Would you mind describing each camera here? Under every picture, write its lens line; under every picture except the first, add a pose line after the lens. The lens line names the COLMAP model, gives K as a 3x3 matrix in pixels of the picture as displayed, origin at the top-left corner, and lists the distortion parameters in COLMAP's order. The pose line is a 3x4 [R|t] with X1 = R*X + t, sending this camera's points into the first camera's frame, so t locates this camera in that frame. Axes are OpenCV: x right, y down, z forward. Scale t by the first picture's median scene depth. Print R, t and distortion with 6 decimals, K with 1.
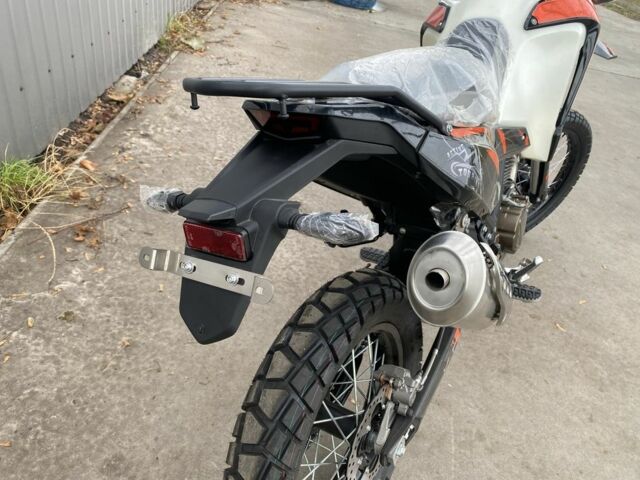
lens RADIAL K [[486.0, 0, 310.7], [0, 486.0, 241.2], [0, 0, 1]] dist [0.011133, -0.012726]
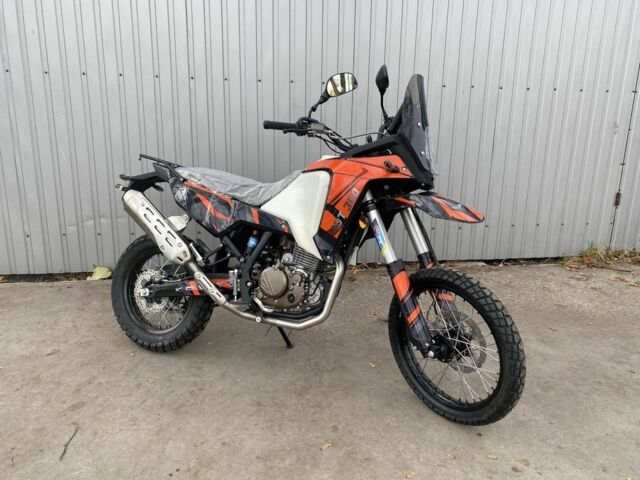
lens RADIAL K [[484.2, 0, 326.4], [0, 484.2, 241.0], [0, 0, 1]] dist [0.014535, -0.014421]
pose [[0.201549, 0.086089, -0.975688, 1.897163], [-0.571655, 0.819214, -0.045805, -0.157174], [0.795354, 0.566989, 0.214325, 0.689909]]
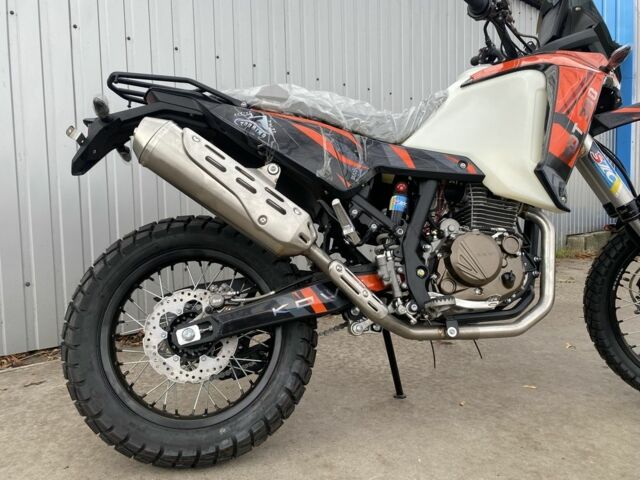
lens RADIAL K [[486.0, 0, 313.7], [0, 486.0, 243.2], [0, 0, 1]] dist [0.011133, -0.012726]
pose [[0.654679, -0.122260, -0.745954, 0.864322], [-0.337522, 0.835716, -0.433195, 0.428712], [0.676368, 0.535380, 0.505860, 0.304384]]
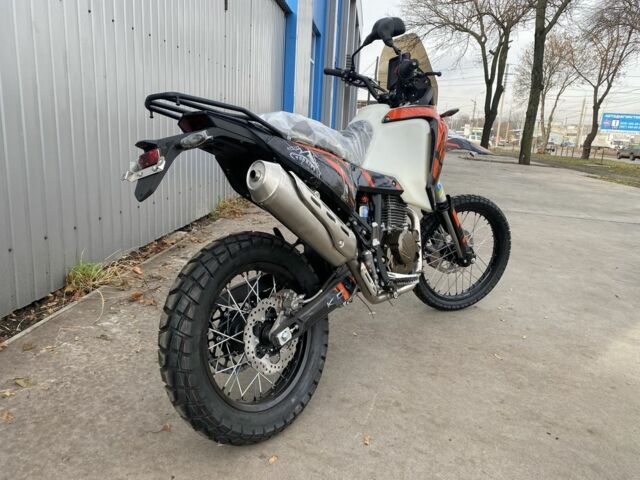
lens RADIAL K [[486.0, 0, 318.6], [0, 486.0, 235.6], [0, 0, 1]] dist [0.011133, -0.012726]
pose [[0.990698, -0.080312, -0.109852, 0.311997], [0.028209, 0.910939, -0.411575, 0.501731], [0.133123, 0.404647, 0.904731, -0.324207]]
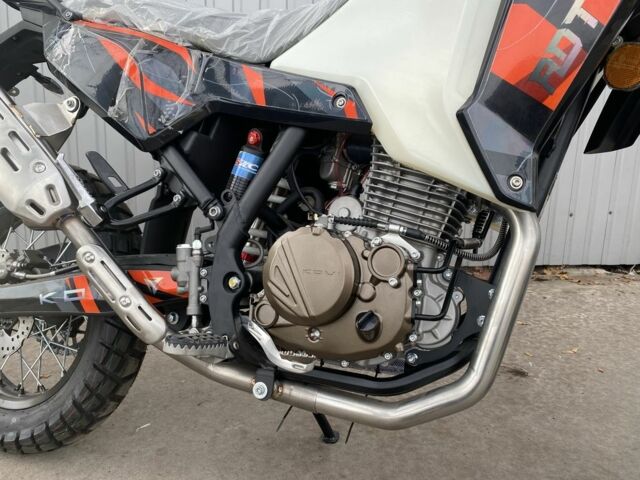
lens RADIAL K [[486.0, 0, 317.6], [0, 486.0, 241.1], [0, 0, 1]] dist [0.011133, -0.012726]
pose [[0.189649, 0.046020, -0.980773, 0.868928], [-0.580996, 0.810507, -0.074315, -0.022442], [0.791503, 0.583919, 0.180449, 0.855738]]
